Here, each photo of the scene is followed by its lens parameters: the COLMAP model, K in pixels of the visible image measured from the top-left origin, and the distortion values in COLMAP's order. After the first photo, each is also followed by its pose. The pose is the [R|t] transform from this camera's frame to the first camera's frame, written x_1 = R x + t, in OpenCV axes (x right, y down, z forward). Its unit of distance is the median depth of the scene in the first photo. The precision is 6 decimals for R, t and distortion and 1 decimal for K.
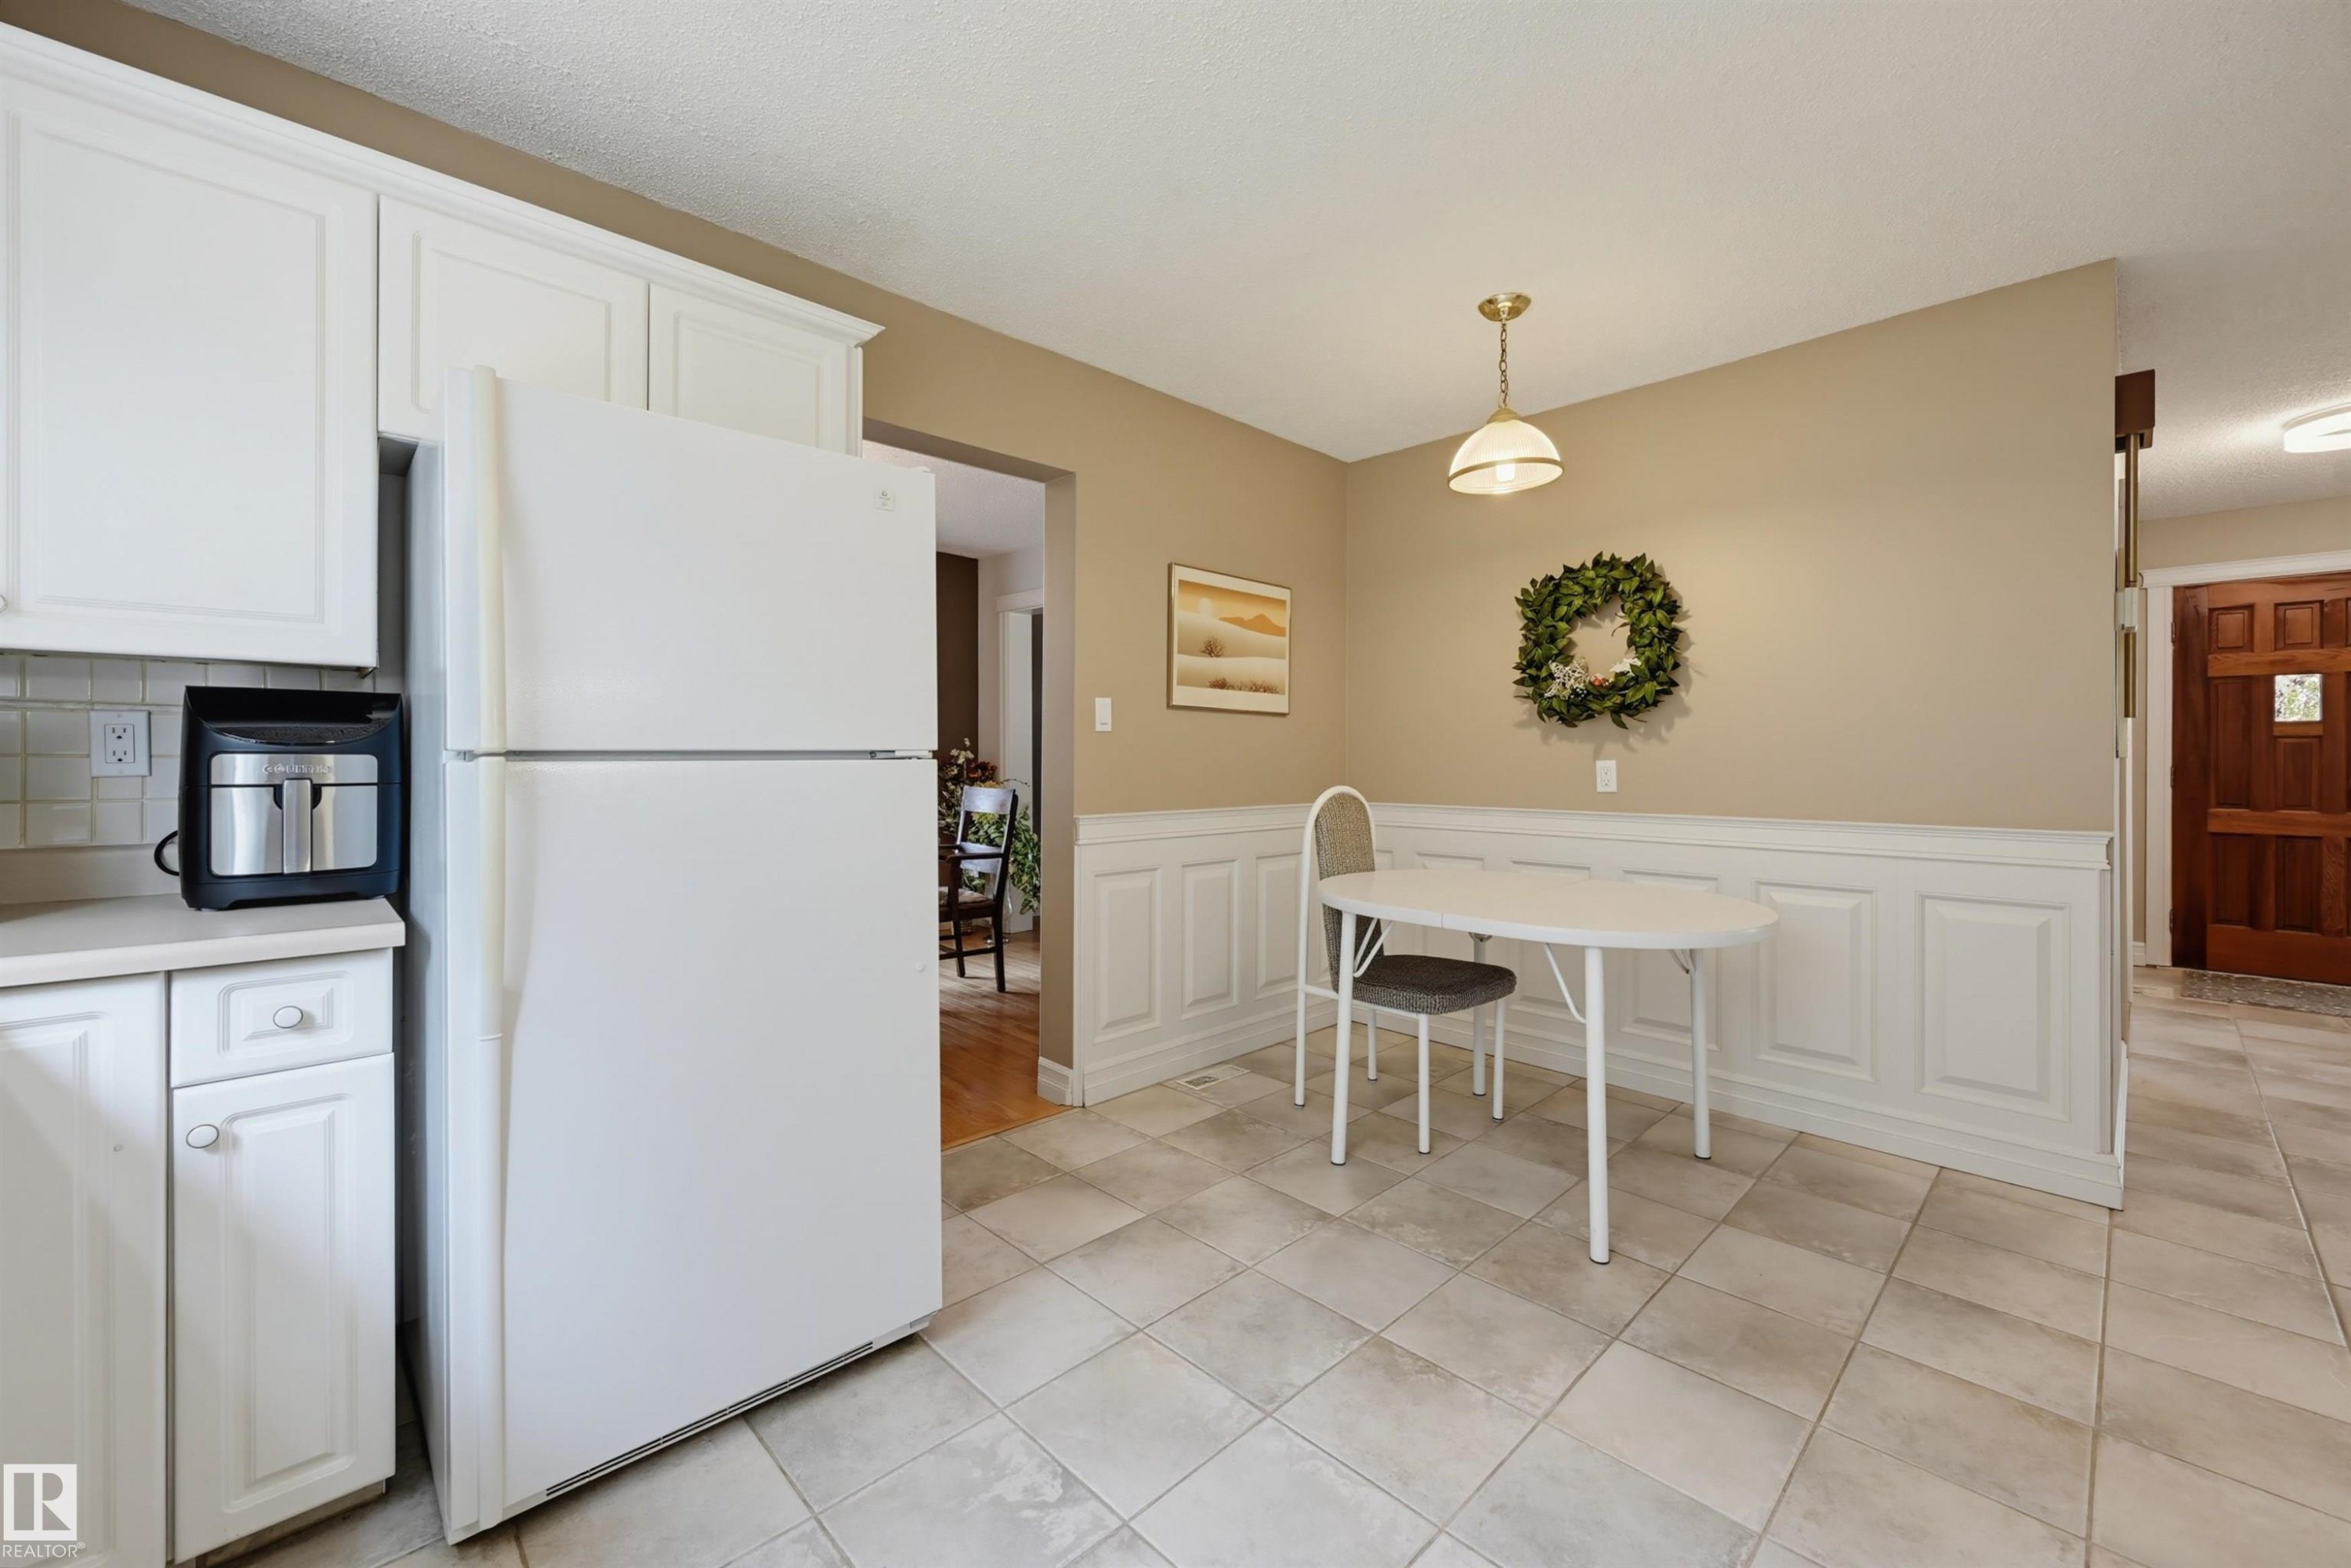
lens RADIAL K [[933.2, 0, 1166.9], [0, 933.2, 760.9], [0, 0, 1]] dist [0.000957, 0.000224]
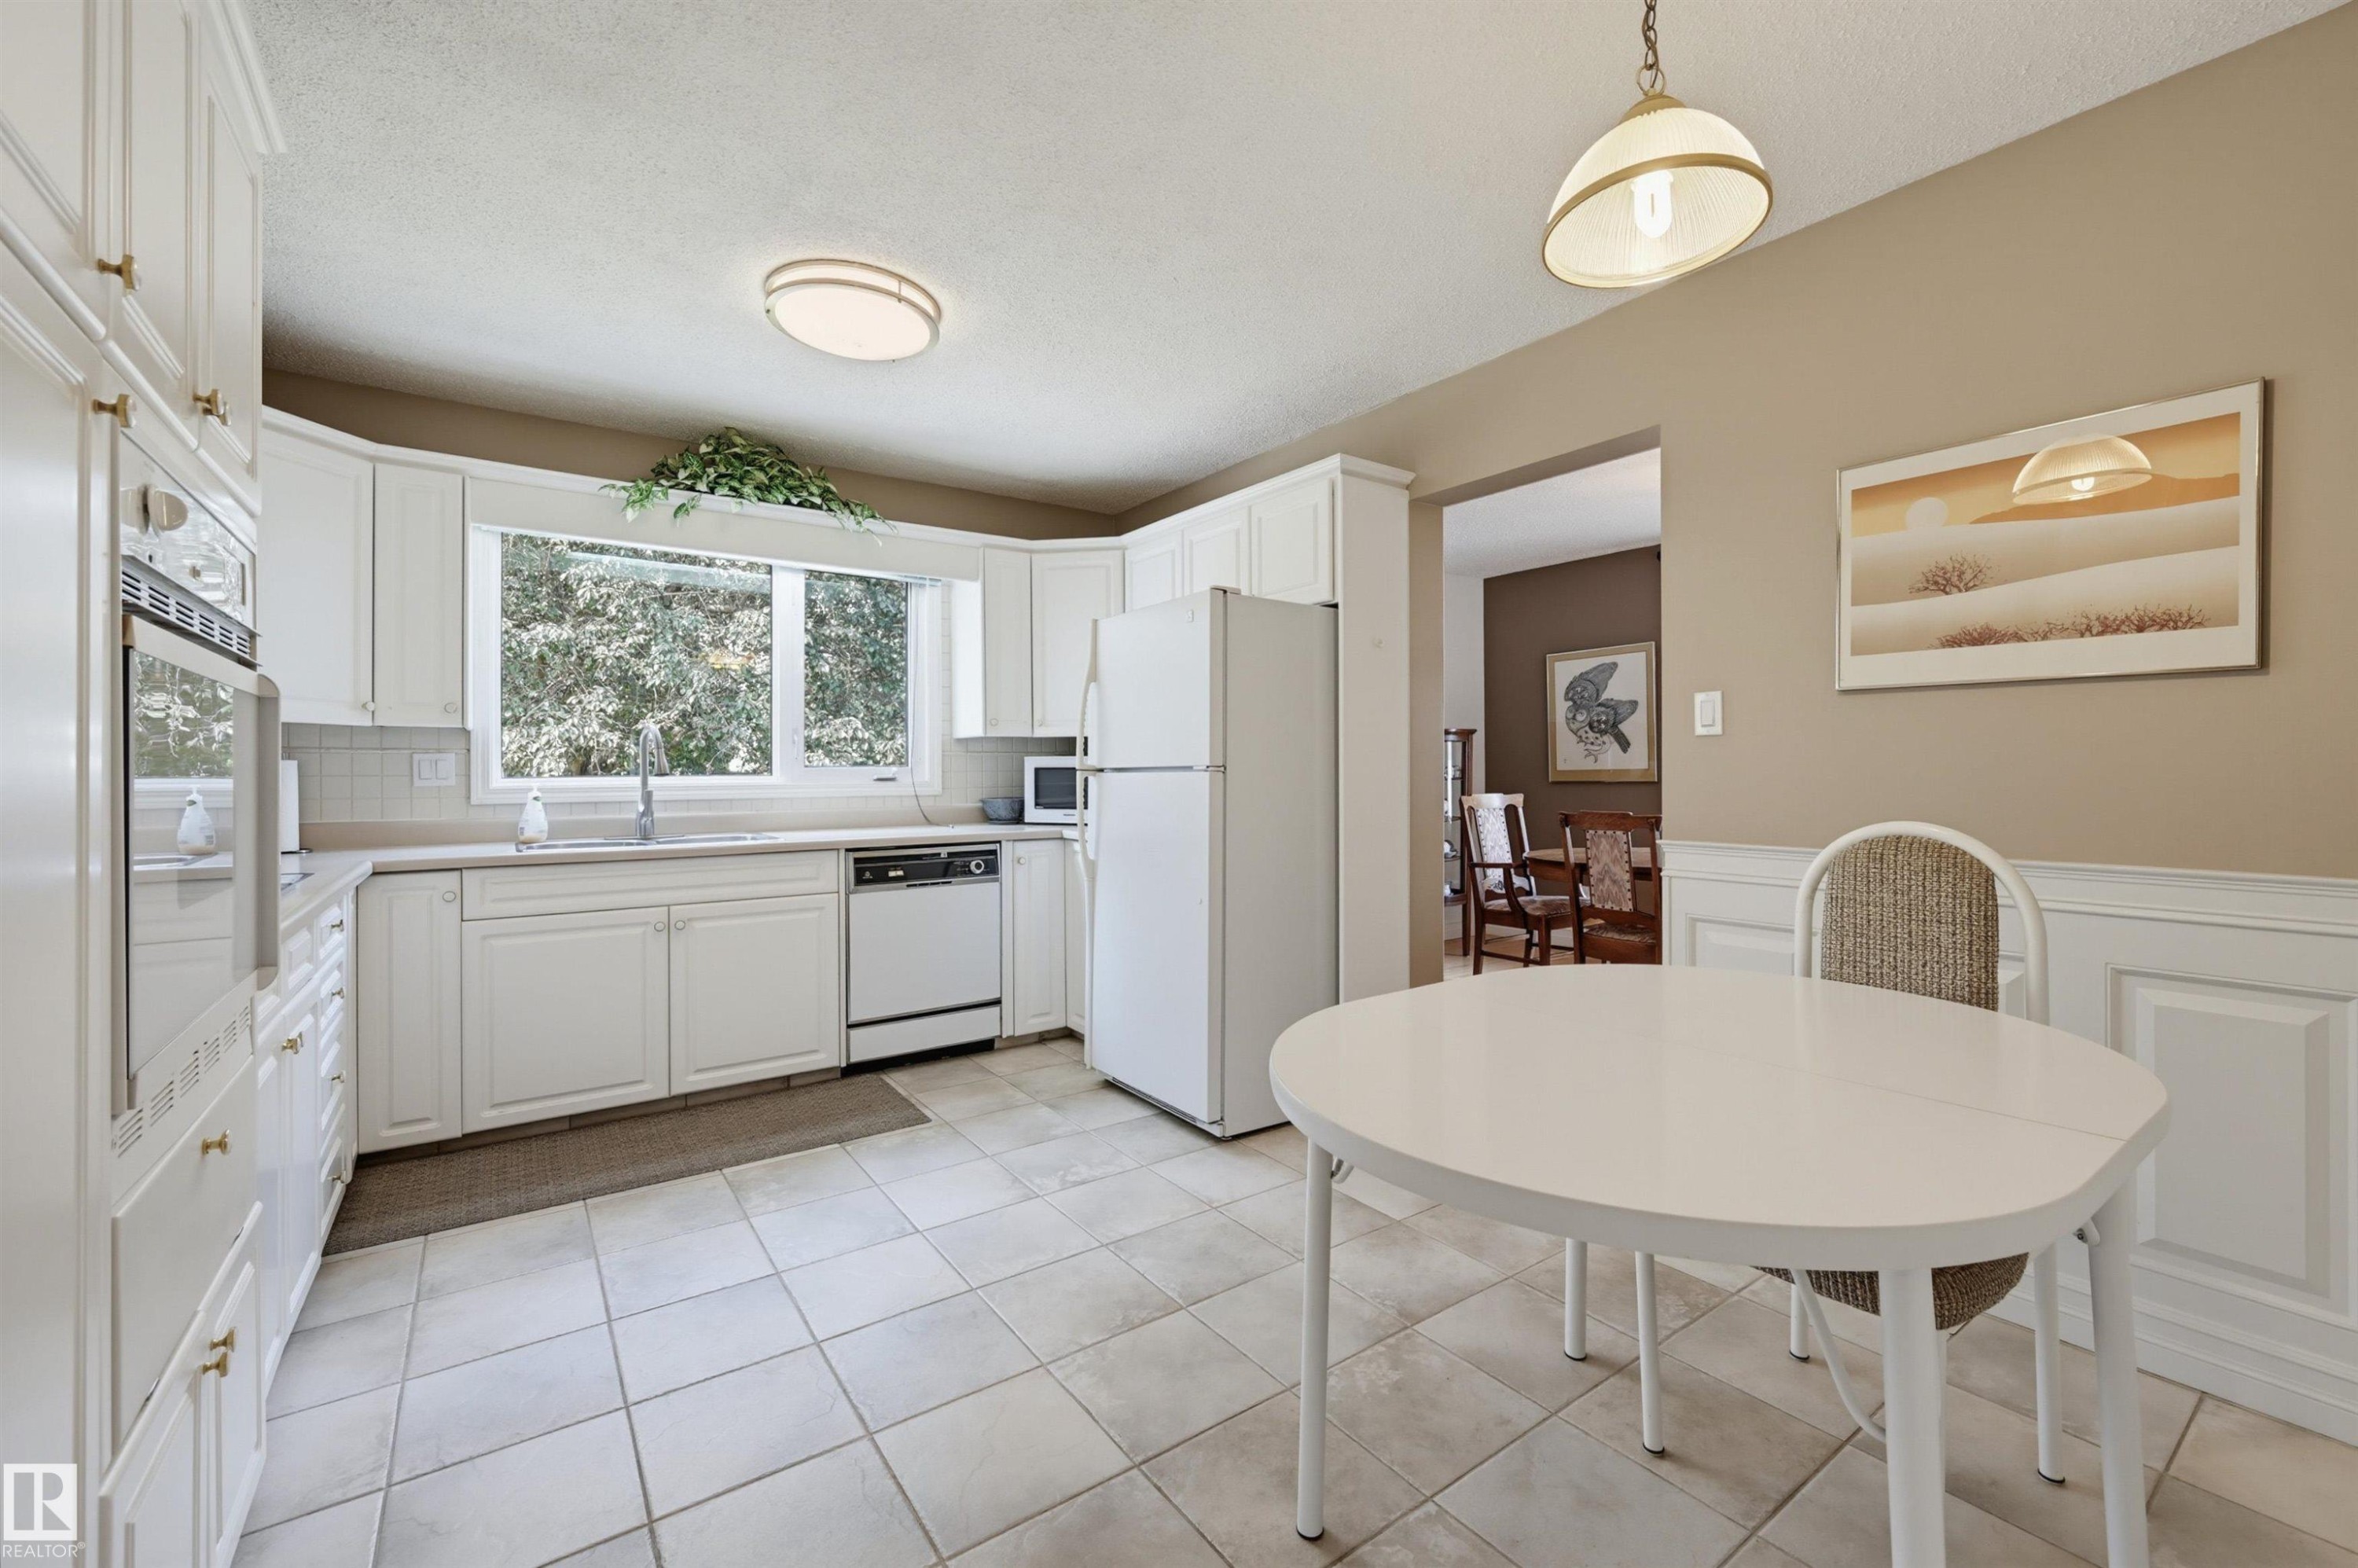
lens RADIAL K [[962.9, 0, 1192.3], [0, 962.9, 771.6], [0, 0, 1]] dist [0.000994, 0.000045]
pose [[-0.136072, -0.000927, -0.990698, 1.069864], [-0.001585, 0.999998, -0.000718, -0.000186], [0.990698, 0.001472, -0.136074, 0.940046]]
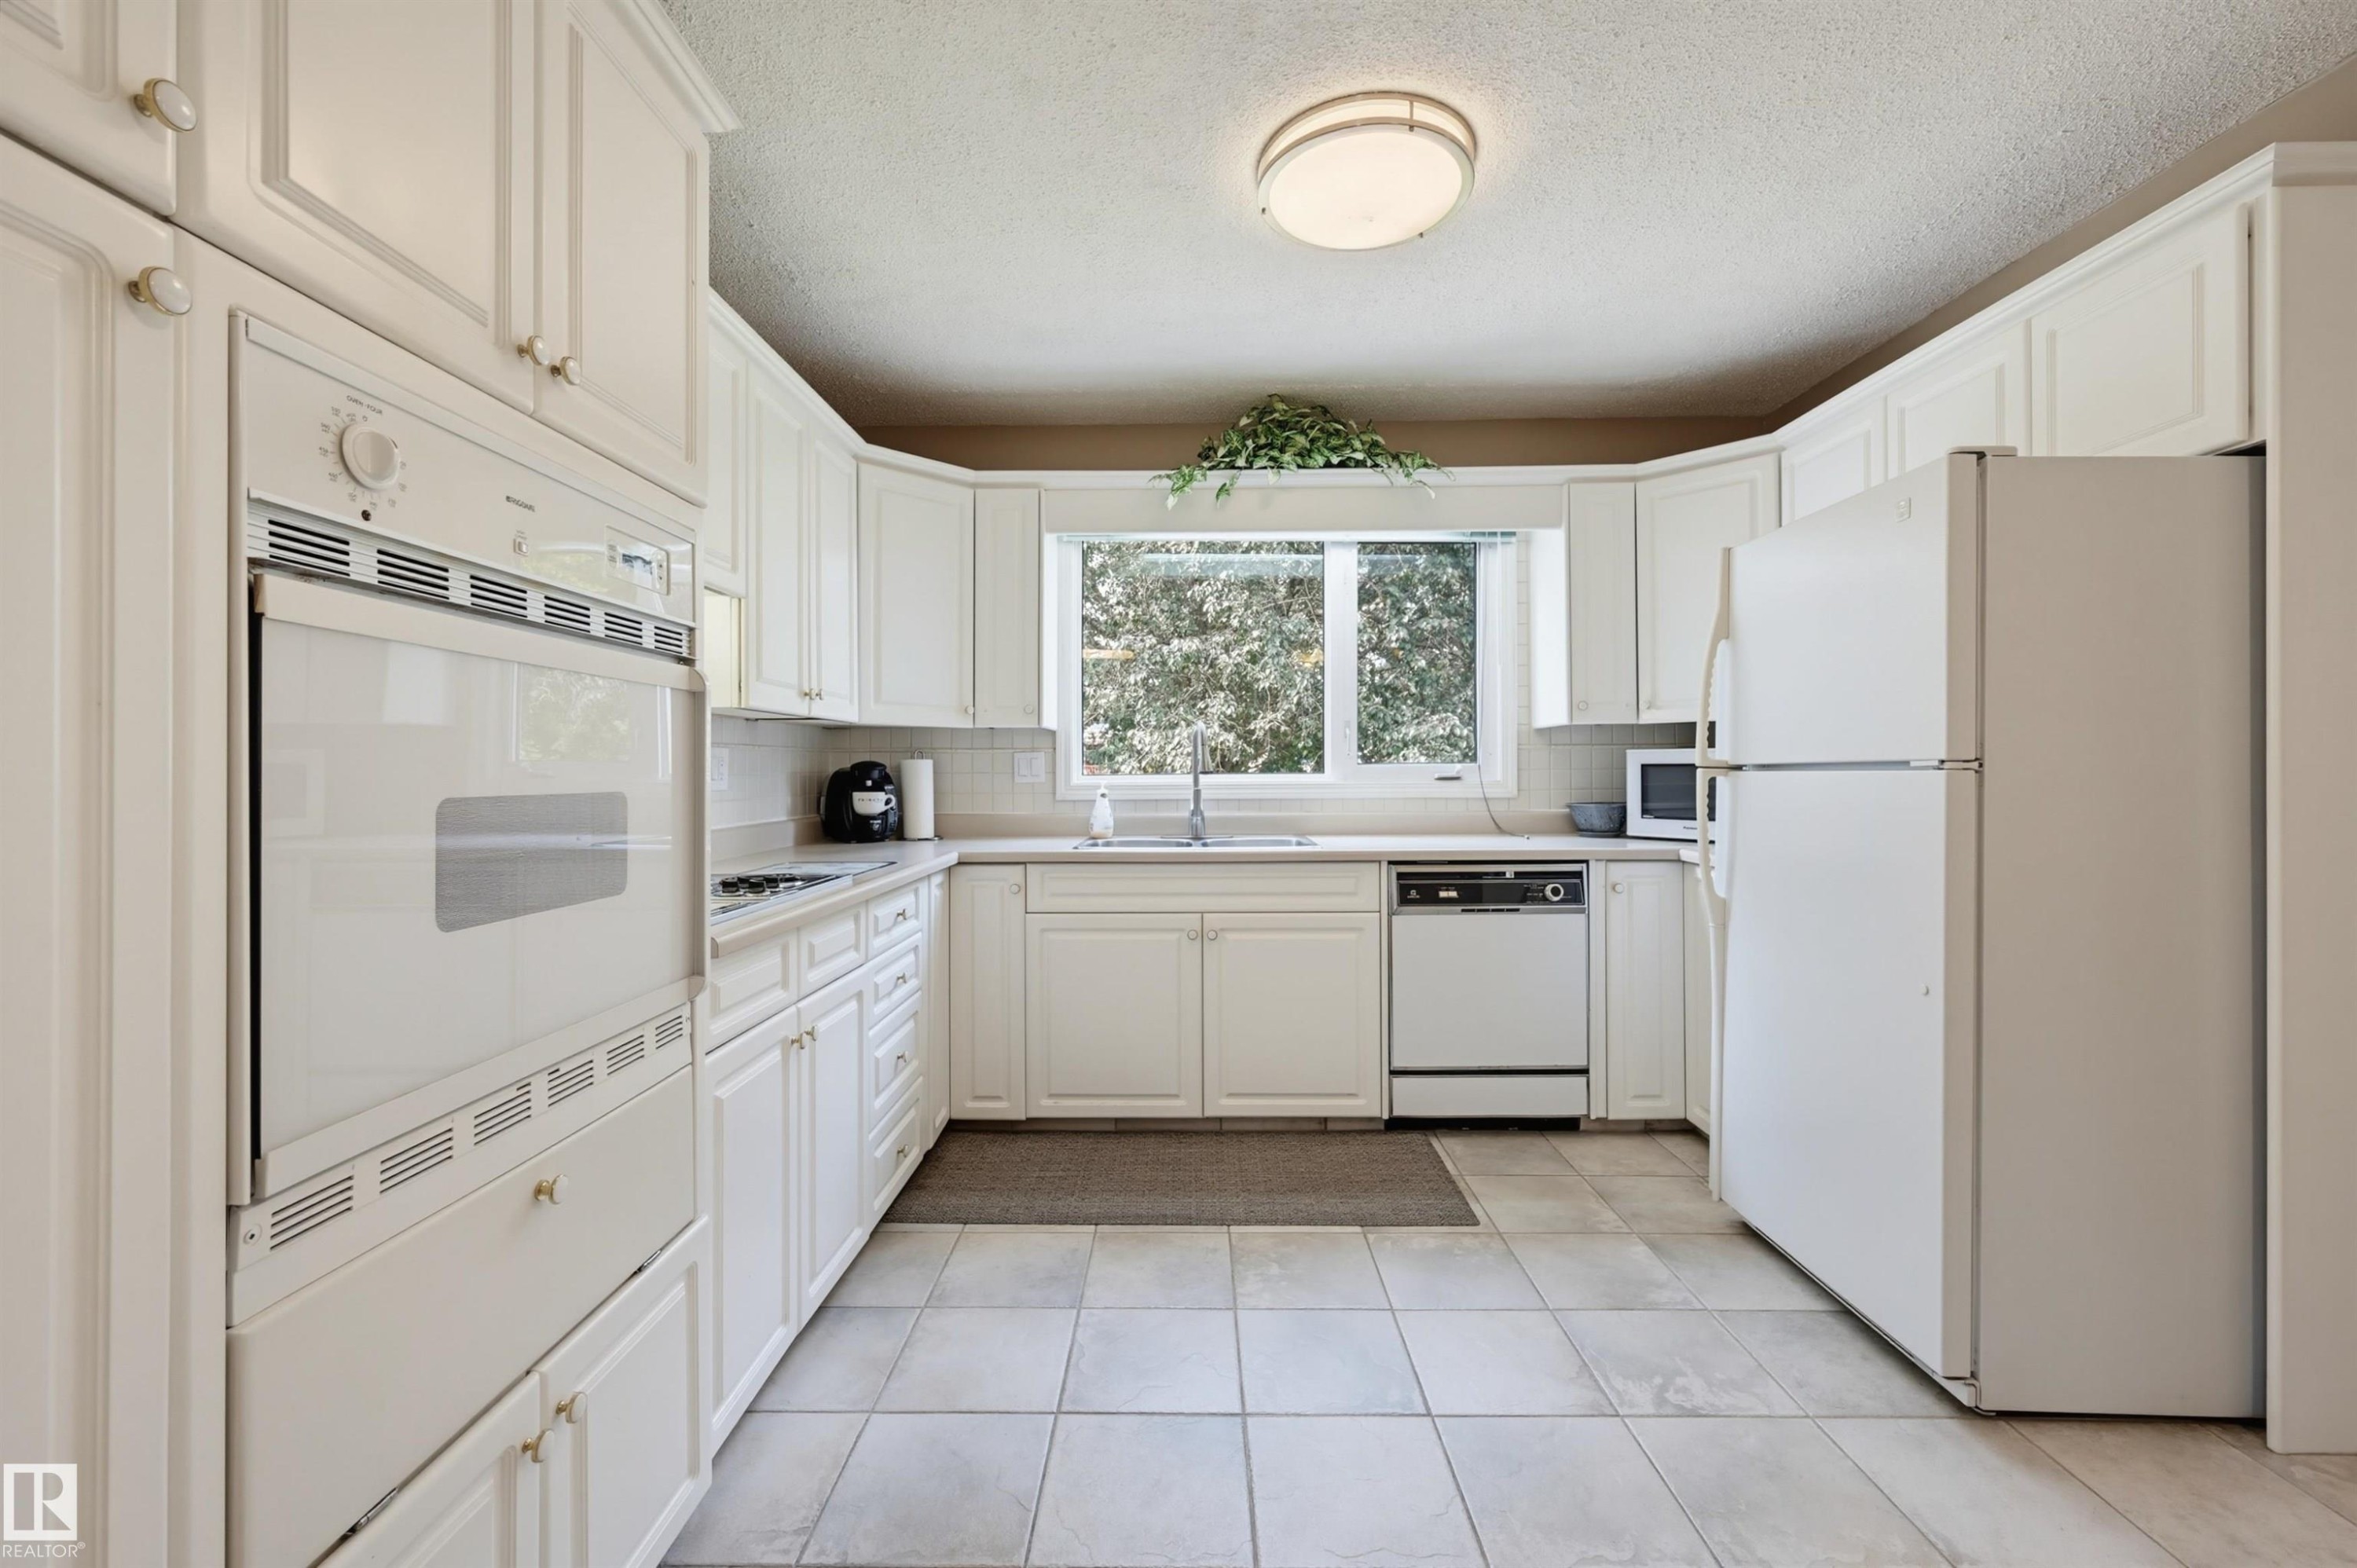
lens RADIAL K [[962.4, 0, 1179.5], [0, 962.4, 770.4], [0, 0, 1]] dist [0.000994, 0.000045]
pose [[-0.699086, 0.000017, -0.715038, 0.742576], [-0.001797, 0.999997, 0.001781, -0.000738], [0.715036, 0.002530, -0.699083, 0.885904]]
